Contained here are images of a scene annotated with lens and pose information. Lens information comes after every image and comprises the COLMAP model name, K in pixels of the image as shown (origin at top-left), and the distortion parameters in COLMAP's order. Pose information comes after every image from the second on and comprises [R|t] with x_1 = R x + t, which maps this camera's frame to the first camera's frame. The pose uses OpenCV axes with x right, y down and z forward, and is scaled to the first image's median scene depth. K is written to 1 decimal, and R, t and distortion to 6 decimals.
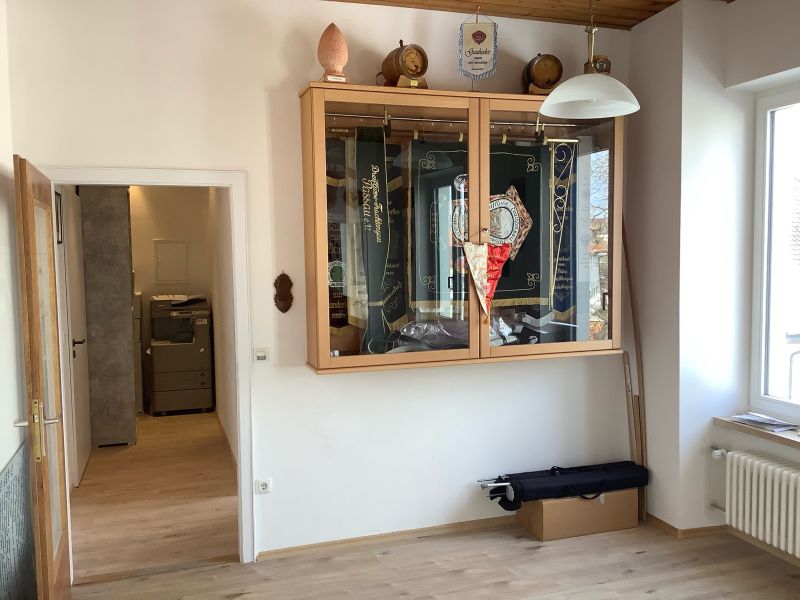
lens RADIAL K [[717.7, 0, 398.7], [0, 717.7, 300.8], [0, 0, 1]] dist [0.036683, -0.114191]
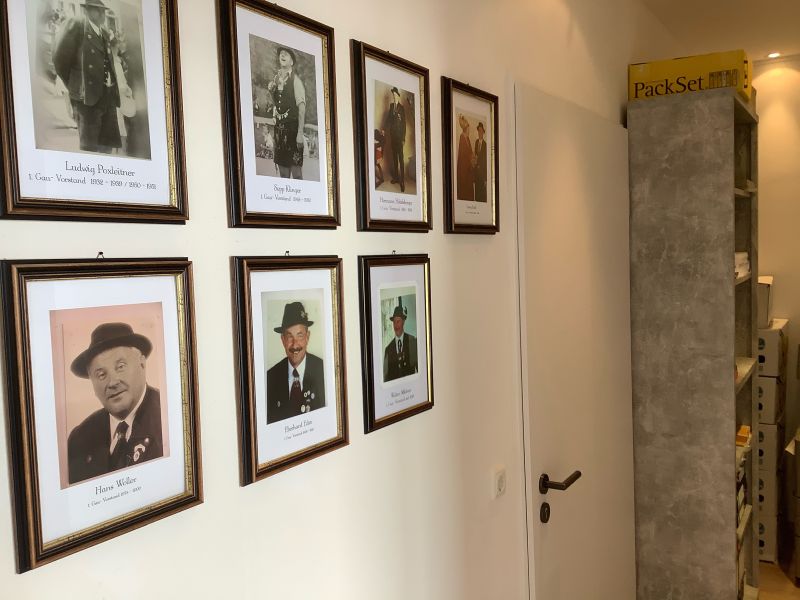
lens RADIAL K [[717.7, 0, 399.9], [0, 717.7, 299.6], [0, 0, 1]] dist [0.036683, -0.114191]
pose [[0.627241, 0.034697, -0.778052, -0.167391], [-0.021749, 0.999398, 0.027035, -0.043687], [0.778522, -0.000035, 0.627618, 0.585168]]
